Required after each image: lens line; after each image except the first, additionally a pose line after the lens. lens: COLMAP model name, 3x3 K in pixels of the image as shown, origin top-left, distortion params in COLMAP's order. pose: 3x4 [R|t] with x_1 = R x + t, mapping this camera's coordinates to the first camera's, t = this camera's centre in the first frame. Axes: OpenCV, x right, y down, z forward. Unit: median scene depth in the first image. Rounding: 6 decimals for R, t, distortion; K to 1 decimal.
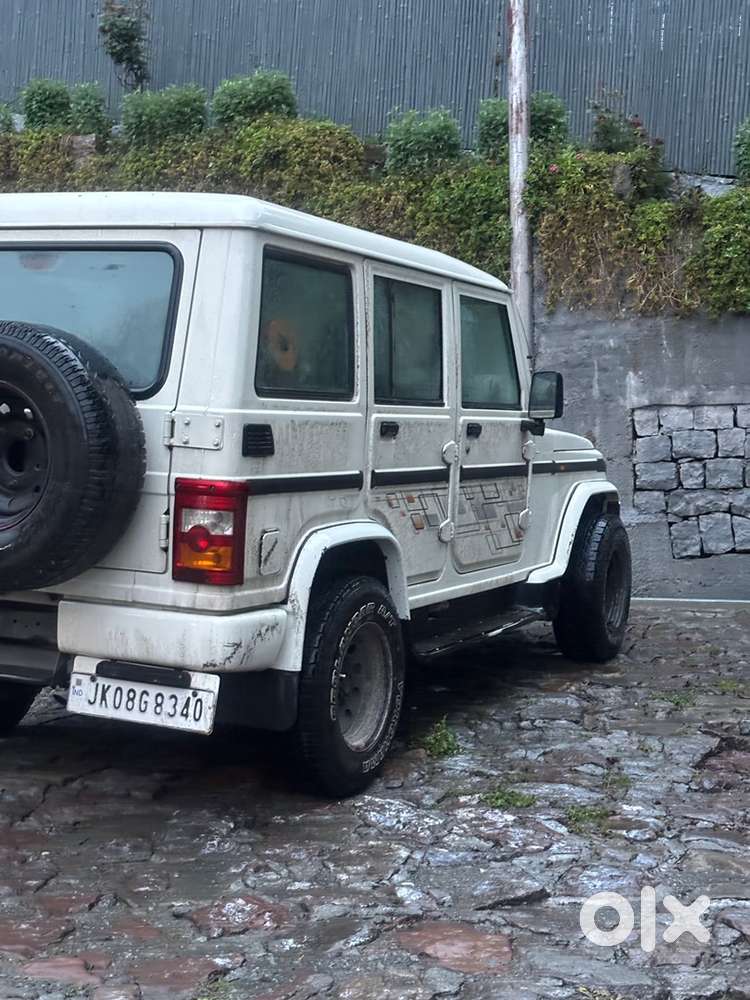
lens RADIAL K [[1561.2, 0, 375.0], [0, 1561.2, 500.0], [0, 0, 1]] dist [0.132195, 0.044181]
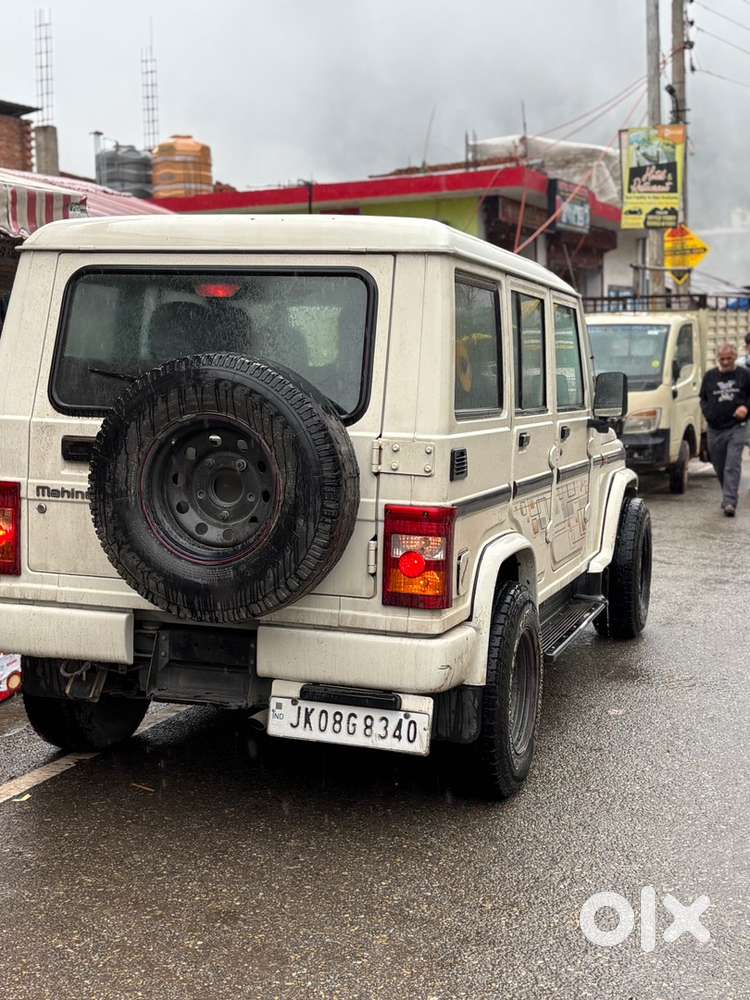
lens RADIAL K [[1447.2, 0, 344.3], [0, 1447.2, 512.6], [0, 0, 1]] dist [0.143028, 0.000892]
pose [[0.994450, -0.028571, 0.101254, -0.241605], [0.024484, 0.998844, 0.041377, -0.046805], [-0.102319, -0.038668, 0.994000, 0.071521]]
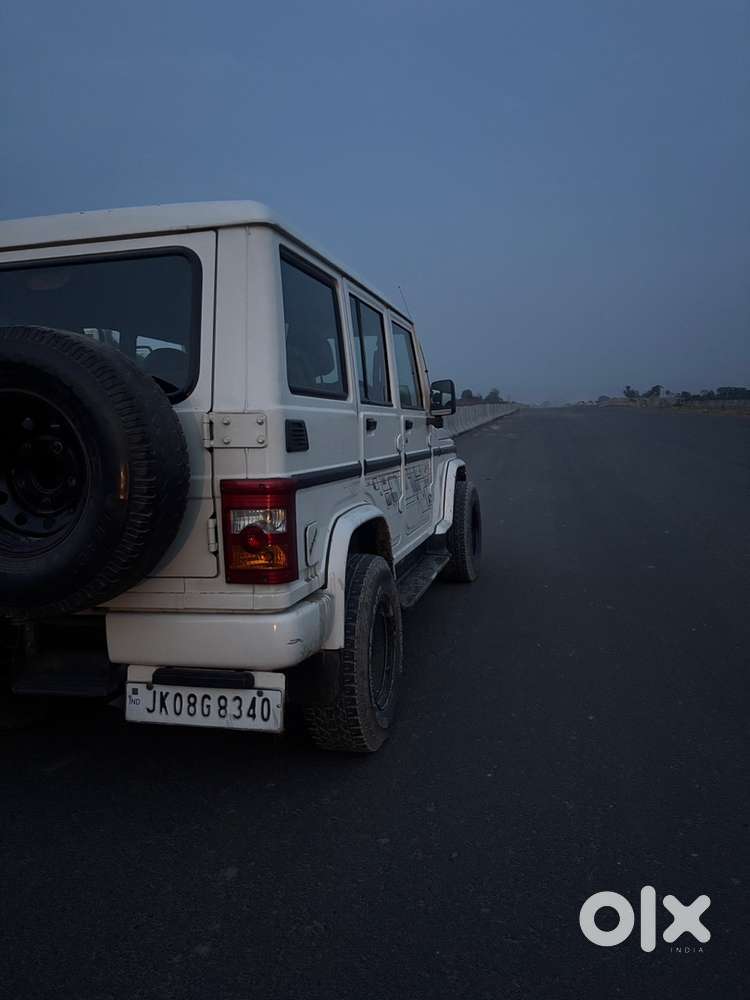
lens RADIAL K [[772.9, 0, 375.0], [0, 772.9, 500.0], [0, 0, 1]] dist [0.036253, -0.001230]
pose [[0.977707, -0.096064, 0.186712, -0.121029], [0.091338, 0.995247, 0.033774, -0.008901], [-0.189070, -0.015968, 0.981834, 0.491825]]
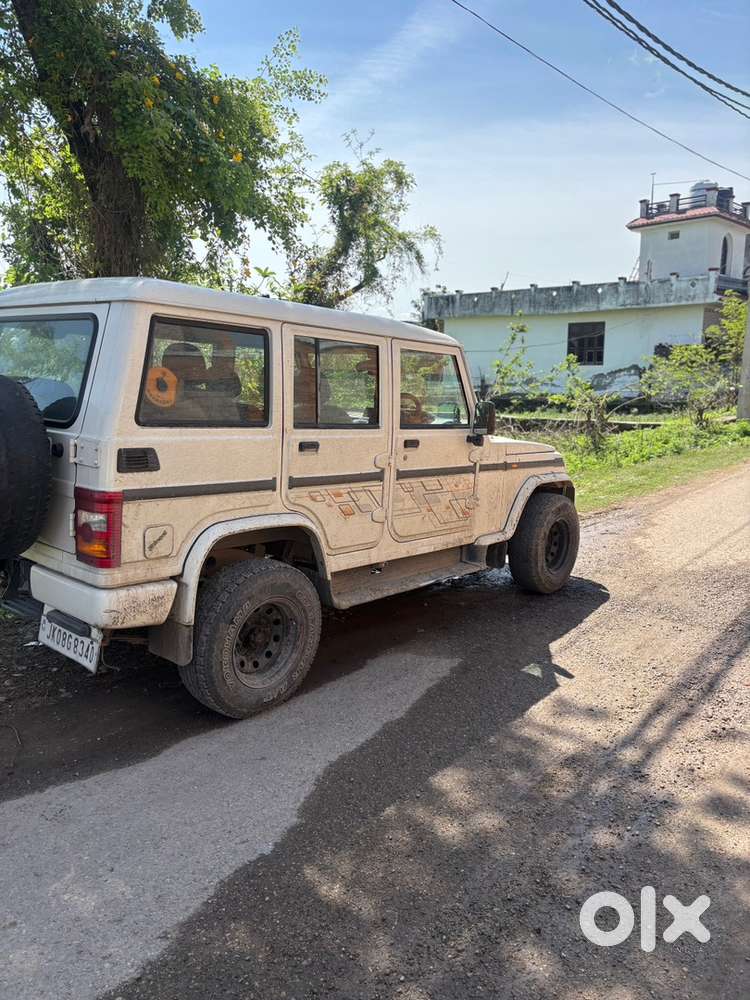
lens RADIAL K [[756.1, 0, 375.0], [0, 756.1, 500.0], [0, 0, 1]] dist [-0.000987, -0.000051]
pose [[0.961290, 0.041297, -0.272428, 0.295740], [-0.024114, 0.997520, 0.066127, -0.050862], [0.274483, -0.056998, 0.959901, 0.425353]]
